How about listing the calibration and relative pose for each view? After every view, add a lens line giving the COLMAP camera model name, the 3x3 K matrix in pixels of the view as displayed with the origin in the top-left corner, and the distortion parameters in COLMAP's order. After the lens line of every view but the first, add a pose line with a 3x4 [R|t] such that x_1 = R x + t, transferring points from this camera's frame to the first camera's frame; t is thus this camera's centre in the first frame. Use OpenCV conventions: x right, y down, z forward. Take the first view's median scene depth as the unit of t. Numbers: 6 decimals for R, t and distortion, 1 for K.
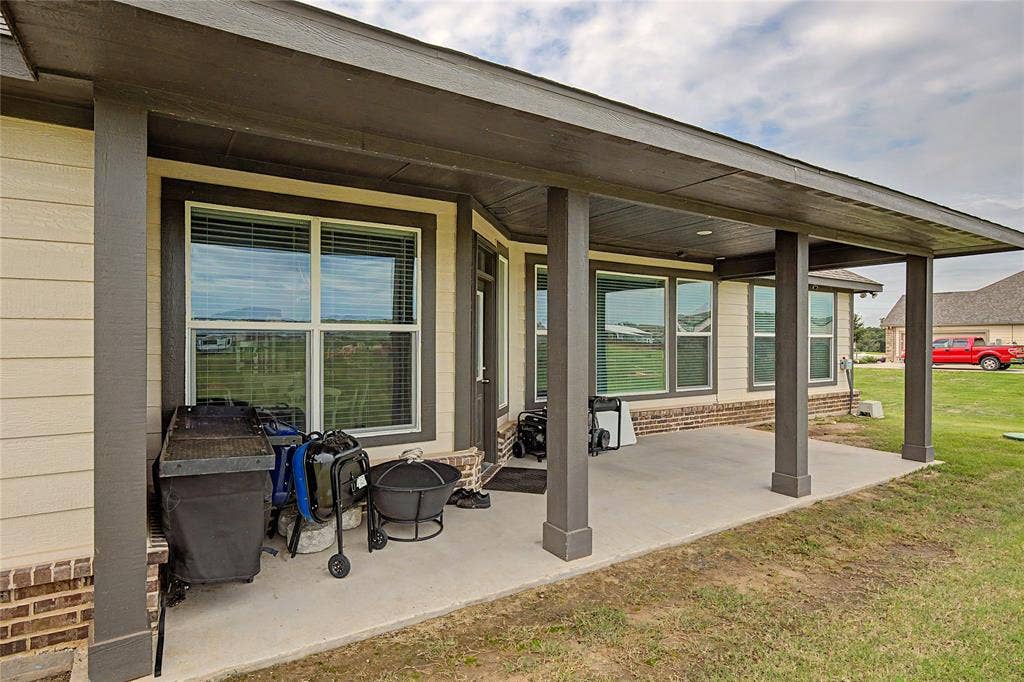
lens RADIAL K [[559.7, 0, 515.8], [0, 559.7, 345.4], [0, 0, 1]] dist [-0.011333, -0.001134]
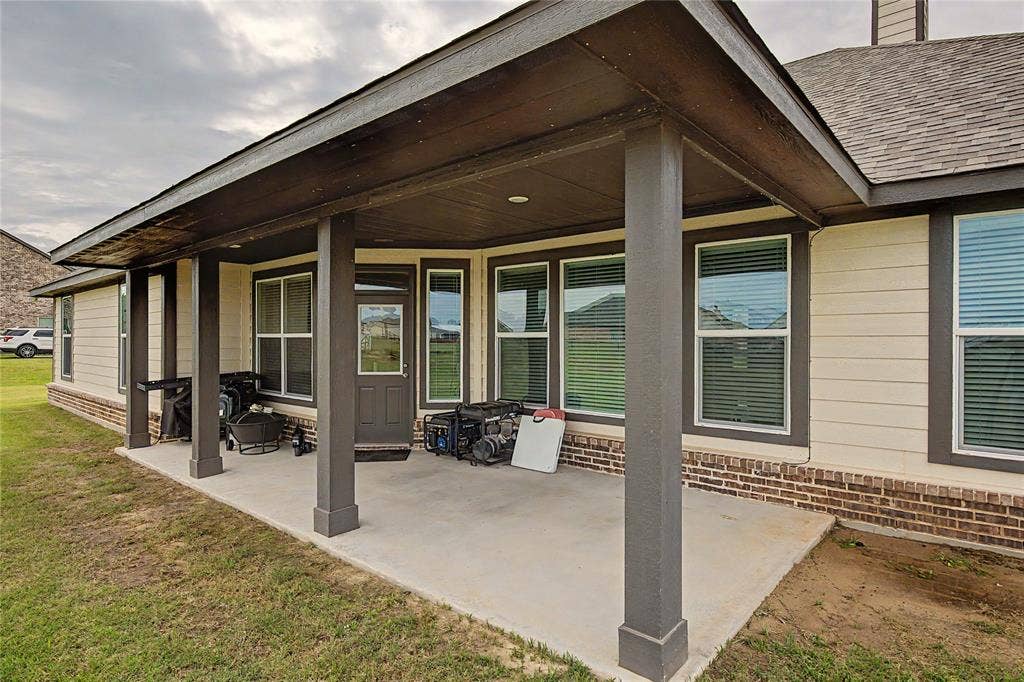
lens RADIAL K [[559.7, 0, 511.8], [0, 559.7, 333.9], [0, 0, 1]] dist [-0.011333, -0.001134]
pose [[0.264024, -0.007077, -0.964490, 0.882327], [-0.005164, 0.999948, -0.008750, -0.014175], [0.964502, 0.007291, 0.263974, 0.665899]]
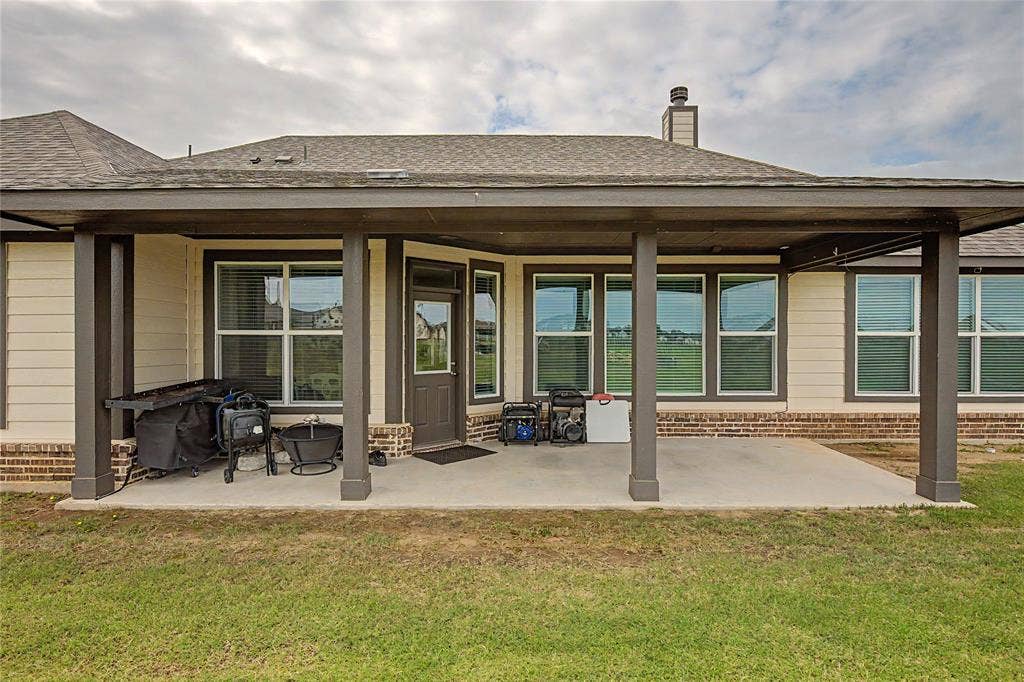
lens RADIAL K [[559.7, 0, 512.5], [0, 559.7, 338.5], [0, 0, 1]] dist [-0.011333, -0.001134]
pose [[0.832662, -0.000703, -0.553781, 0.545292], [-0.004272, 0.999961, -0.007693, -0.004072], [0.553765, 0.008772, 0.832627, 0.031656]]
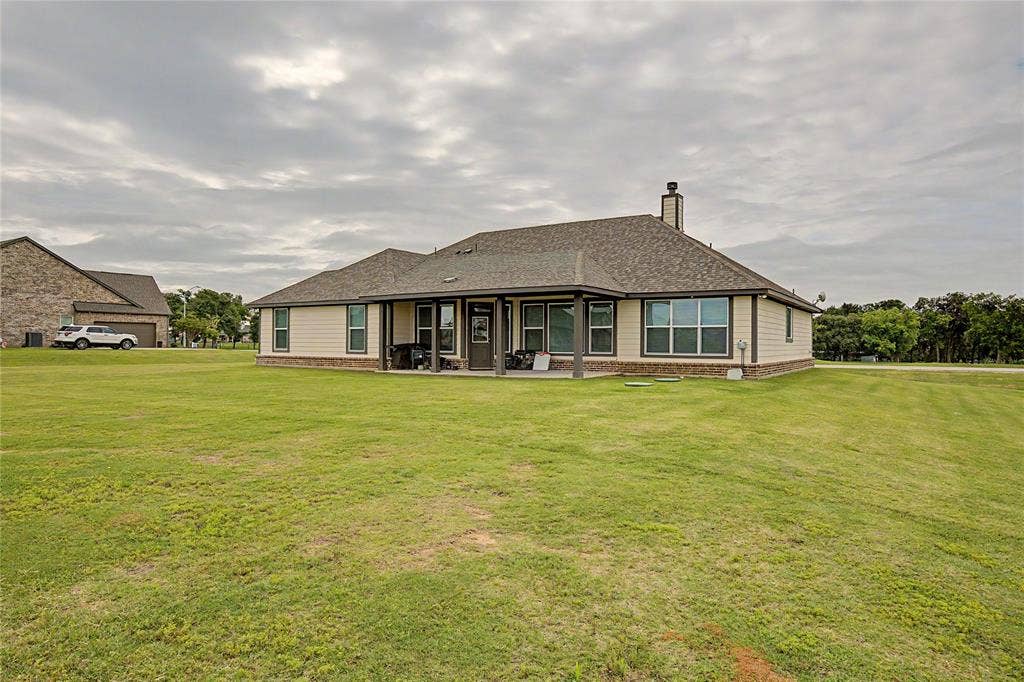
lens RADIAL K [[616.5, 0, 514.0], [0, 616.5, 343.2], [0, 0, 1]] dist [0.005168, 0.003636]
pose [[0.406855, 0.003586, -0.913486, 2.520813], [-0.008400, 0.999965, 0.000184, 0.046063], [0.913454, 0.007598, 0.406871, -0.281631]]
